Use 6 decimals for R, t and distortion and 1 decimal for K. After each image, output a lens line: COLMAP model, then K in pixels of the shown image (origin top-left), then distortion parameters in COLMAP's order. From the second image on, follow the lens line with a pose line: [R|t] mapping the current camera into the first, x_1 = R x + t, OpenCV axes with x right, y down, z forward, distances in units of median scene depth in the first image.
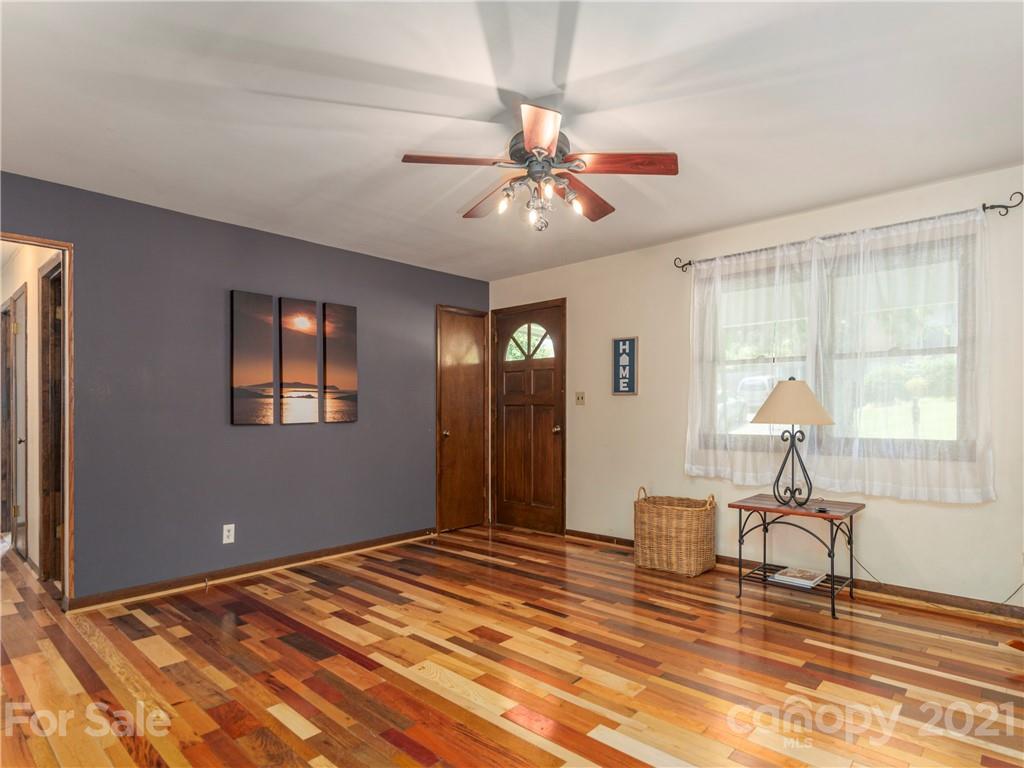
lens RADIAL K [[568.3, 0, 513.3], [0, 568.3, 407.1], [0, 0, 1]] dist [0.001777, 0.000664]
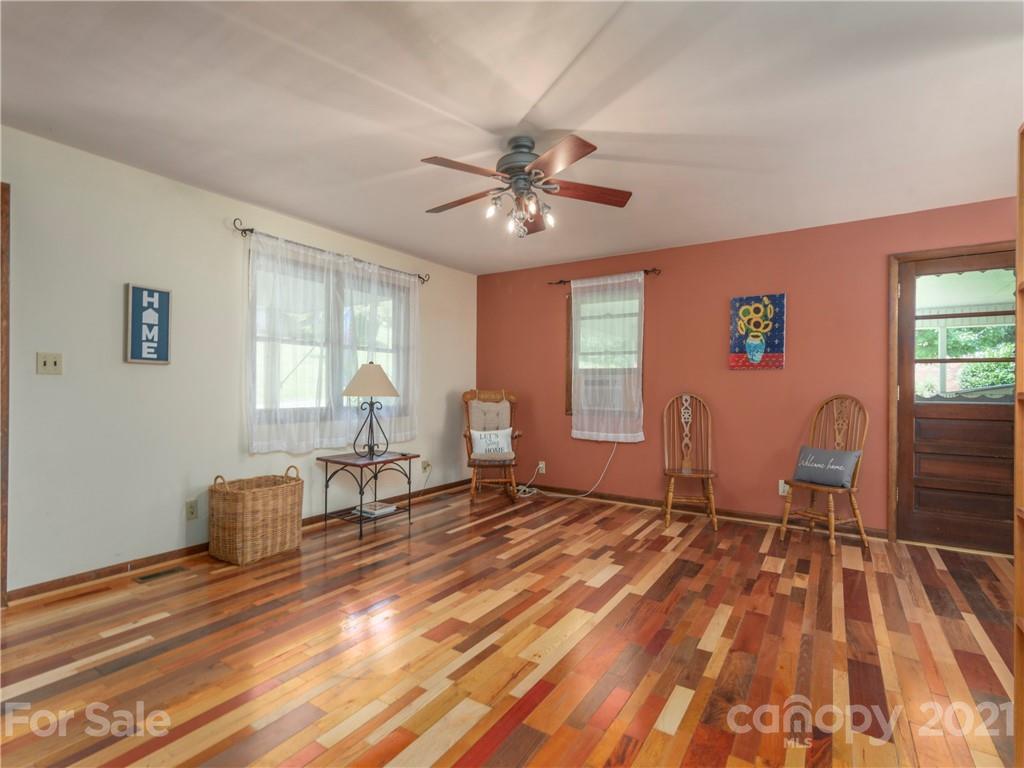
lens RADIAL K [[499.9, 0, 512.0], [0, 499.9, 384.0], [0, 0, 1]] dist [0.003133, 0.000414]
pose [[-0.168175, 0.008818, 0.985718, -0.624183], [-0.012076, 0.999867, -0.011005, 0.007883], [-0.985683, -0.013755, -0.168046, 0.752262]]
